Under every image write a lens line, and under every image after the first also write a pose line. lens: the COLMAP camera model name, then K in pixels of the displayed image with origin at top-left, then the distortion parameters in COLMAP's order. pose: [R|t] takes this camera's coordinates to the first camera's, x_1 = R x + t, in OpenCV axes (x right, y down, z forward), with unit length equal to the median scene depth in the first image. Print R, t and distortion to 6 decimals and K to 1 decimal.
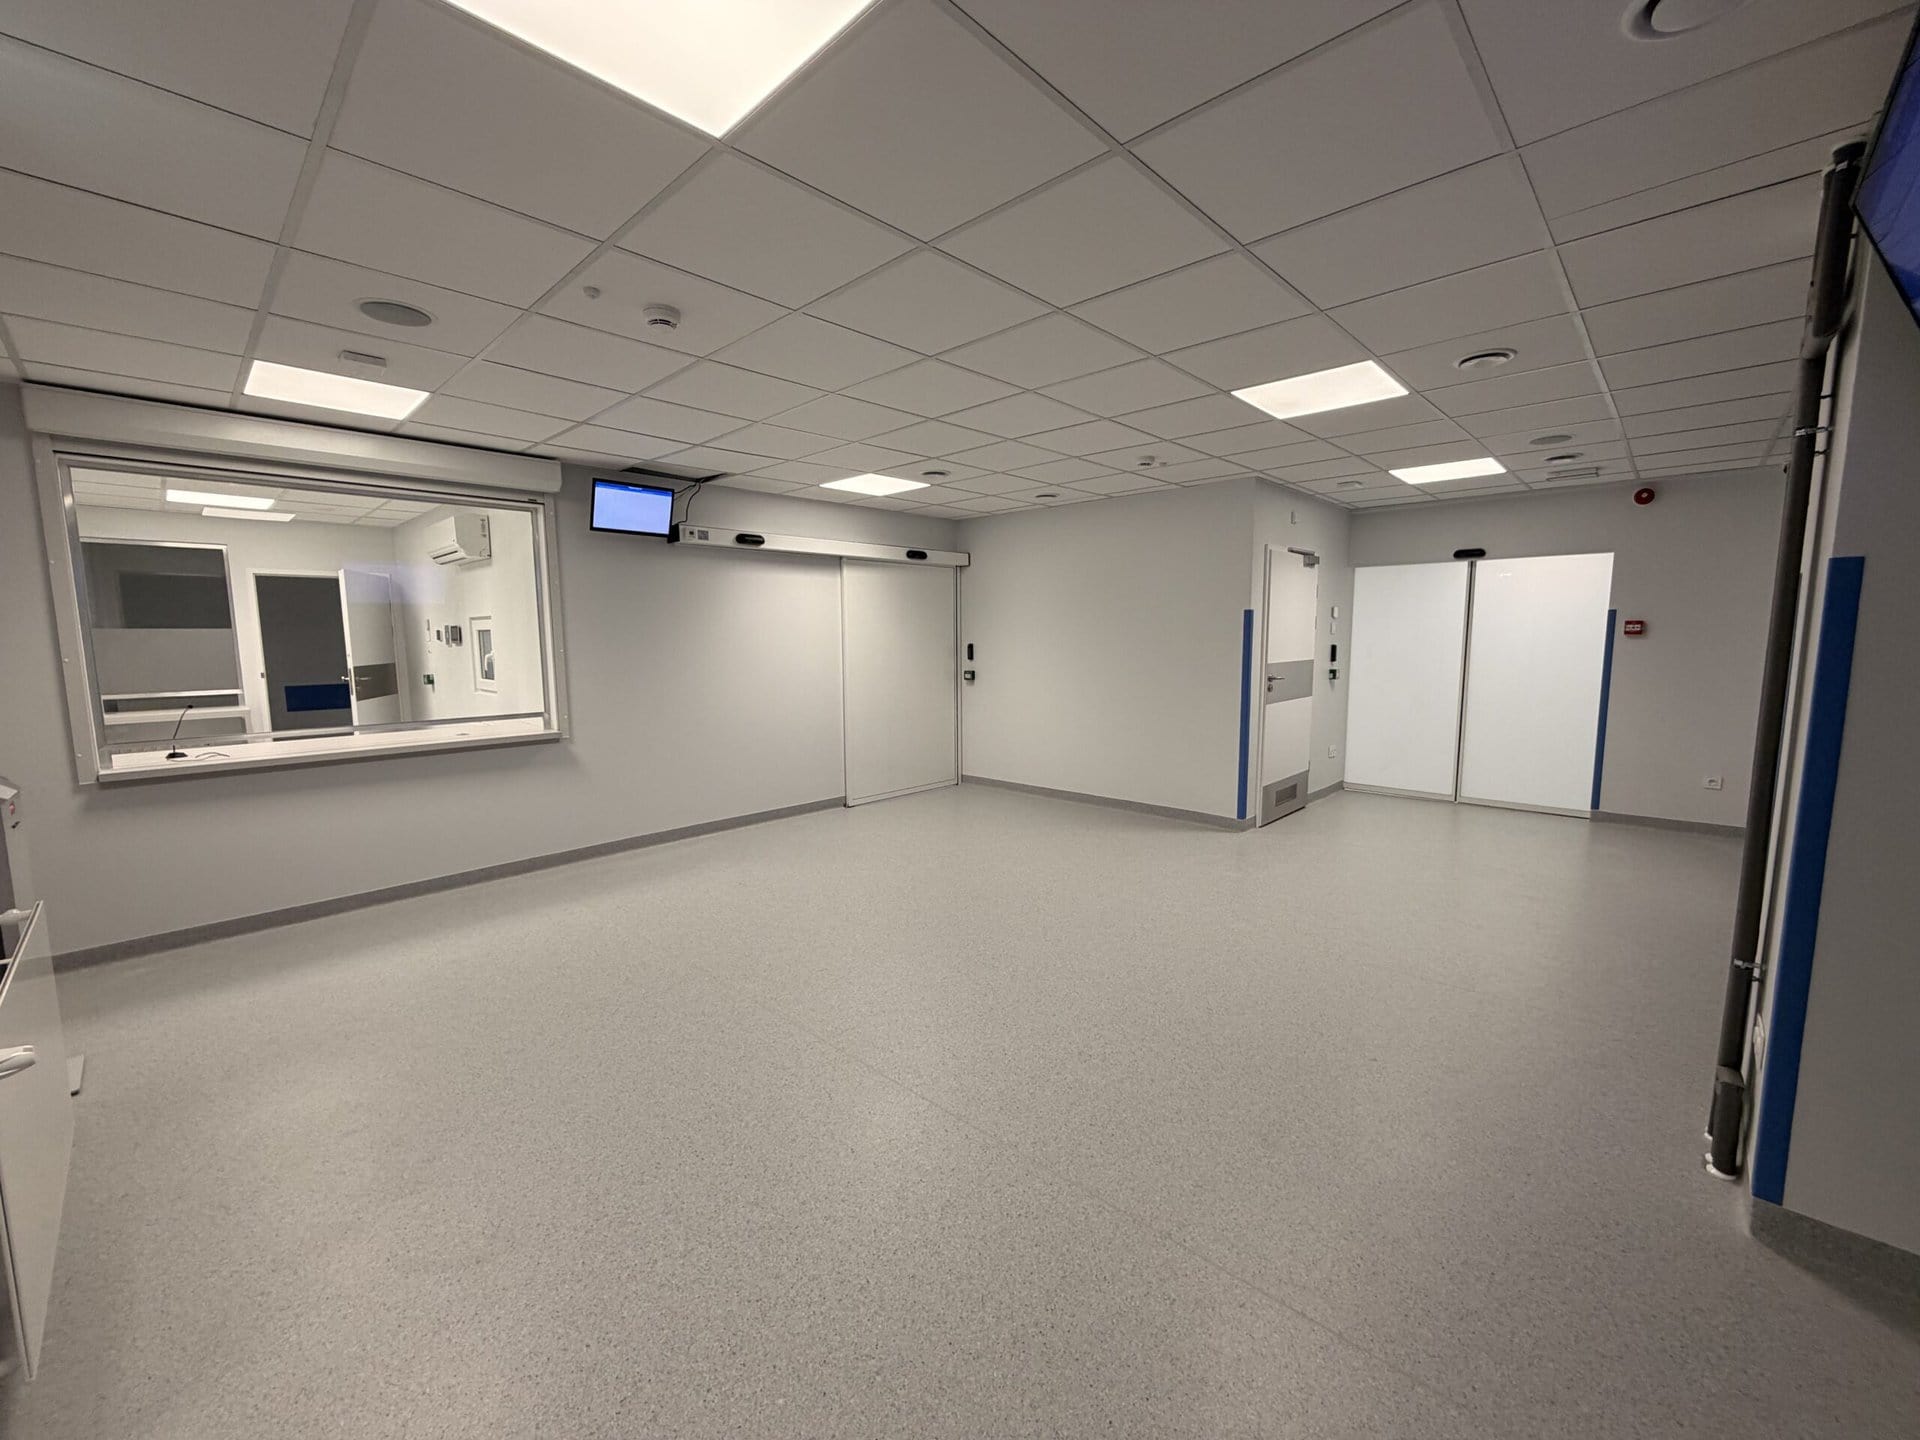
lens RADIAL K [[761.8, 0, 960.0], [0, 761.8, 720.0], [0, 0, 1]] dist [-0.000431, -0.000001]
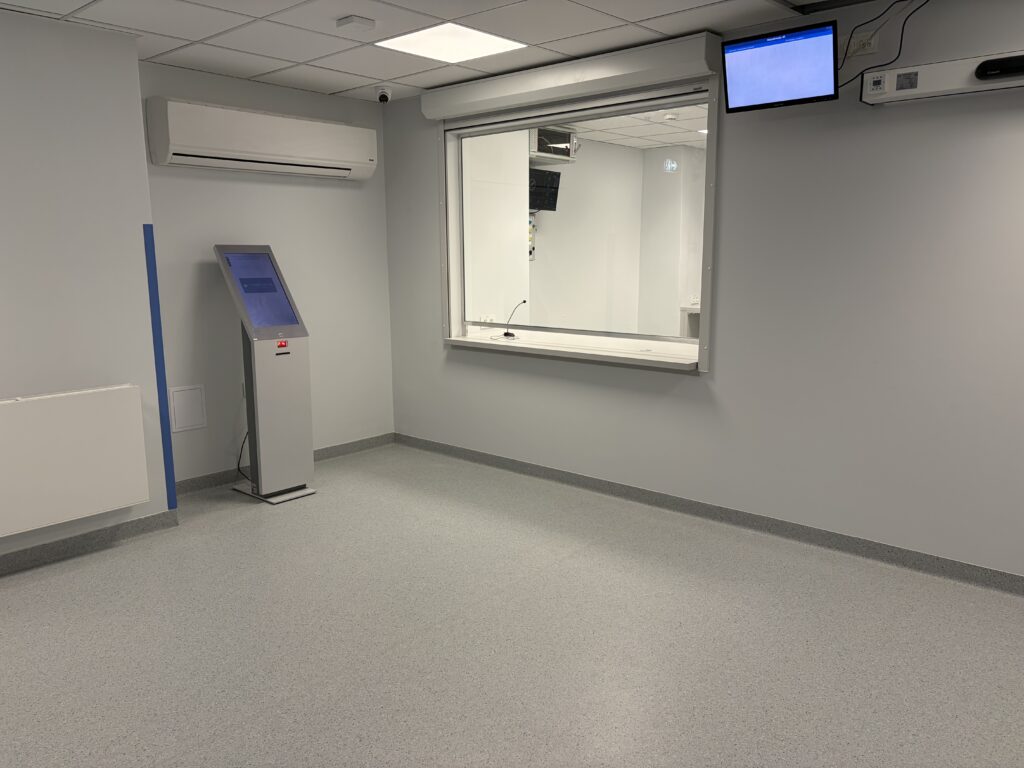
lens RADIAL K [[795.8, 0, 512.0], [0, 795.8, 384.0], [0, 0, 1]] dist [0.000126, -0.000180]
pose [[0.025858, 0.166963, -0.985624, 0.352585], [-0.111416, 0.980292, 0.163137, -0.084256], [0.993437, 0.105595, 0.043951, 0.765011]]
